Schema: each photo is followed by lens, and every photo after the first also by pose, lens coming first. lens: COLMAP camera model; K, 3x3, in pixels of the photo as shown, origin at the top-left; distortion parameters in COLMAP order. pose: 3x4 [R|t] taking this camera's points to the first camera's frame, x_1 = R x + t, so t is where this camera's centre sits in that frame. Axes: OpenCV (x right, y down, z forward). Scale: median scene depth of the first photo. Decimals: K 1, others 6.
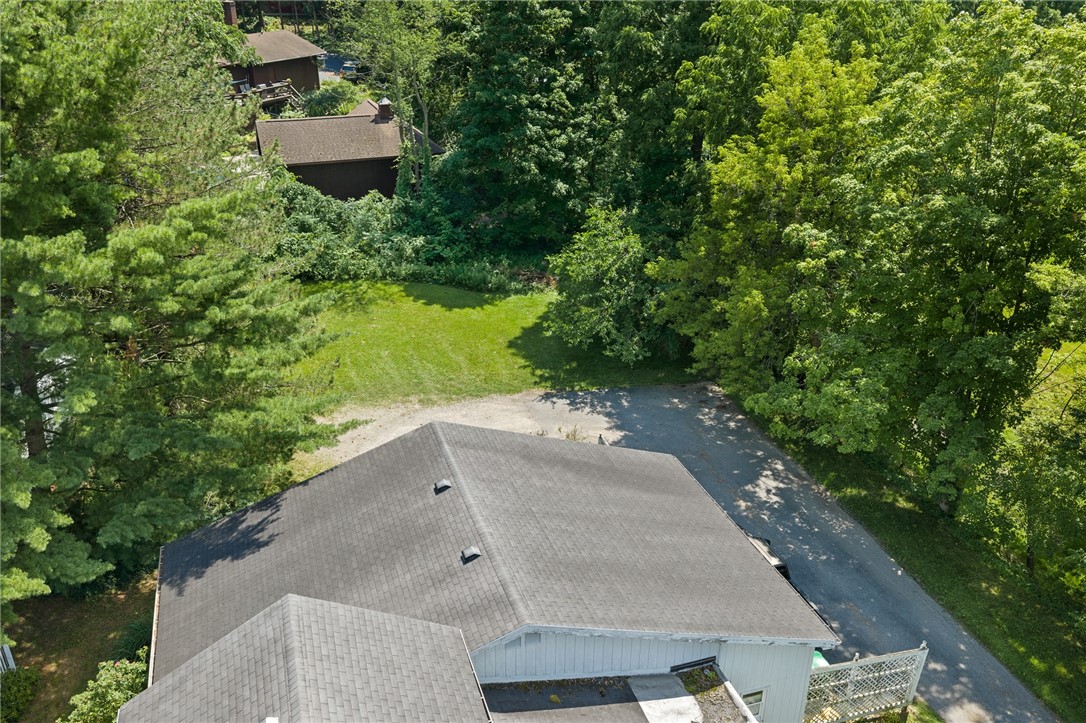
lens RADIAL K [[899.4, 0, 543.0], [0, 899.4, 361.5], [0, 0, 1]] dist [0.000458, 0.001875]
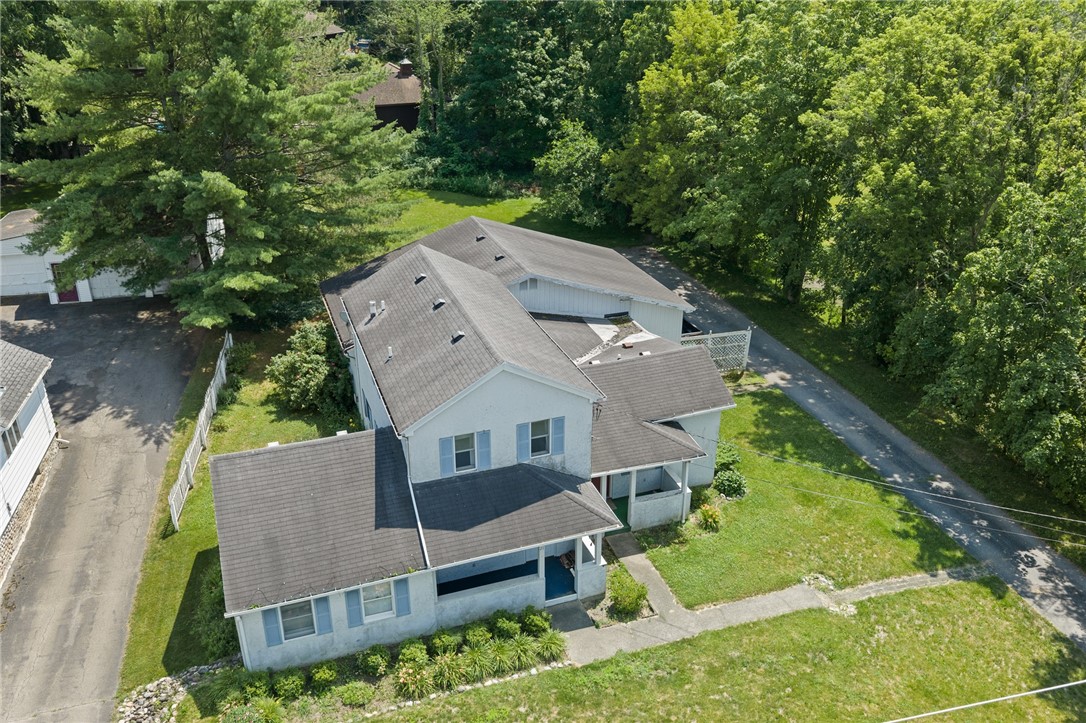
lens RADIAL K [[899.4, 0, 543.0], [0, 899.4, 361.5], [0, 0, 1]] dist [0.000458, 0.001875]
pose [[0.999706, -0.010373, 0.021905, -0.013017], [0.010330, 0.999944, 0.002095, 0.174989], [-0.021926, -0.001869, 0.999758, -0.369342]]
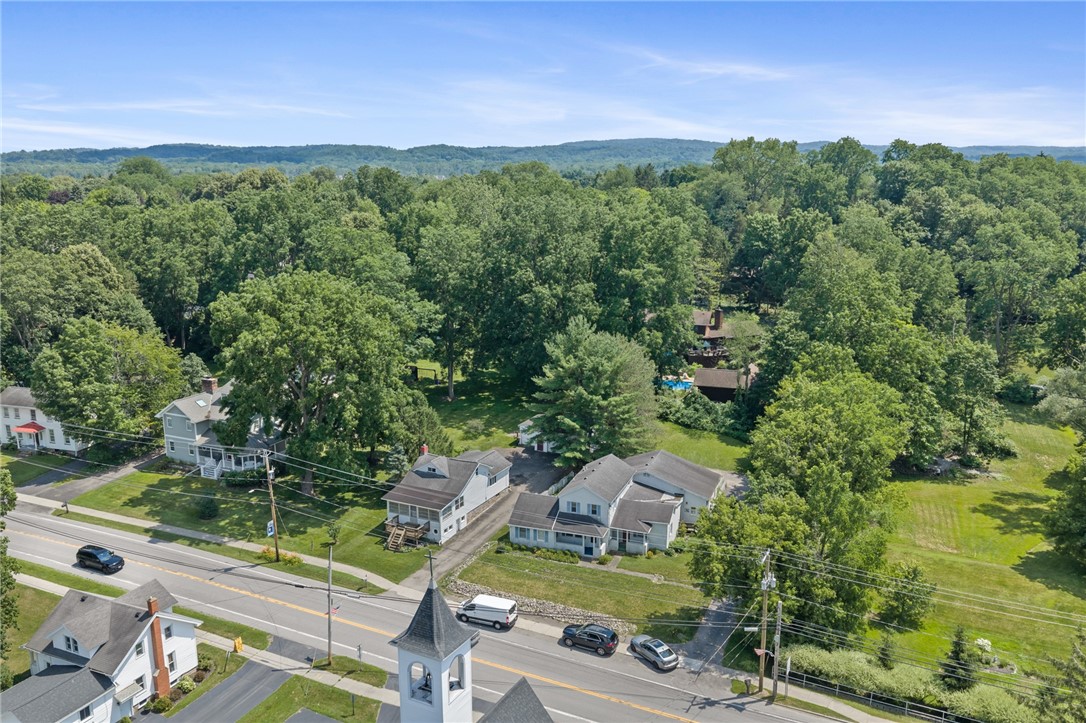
lens RADIAL K [[899.4, 0, 543.0], [0, 899.4, 361.5], [0, 0, 1]] dist [0.000458, 0.001875]
pose [[0.789586, 0.136212, -0.598331, 1.056014], [-0.260517, 0.957228, -0.125875, 0.188309], [0.555594, 0.255265, 0.791300, -1.550522]]
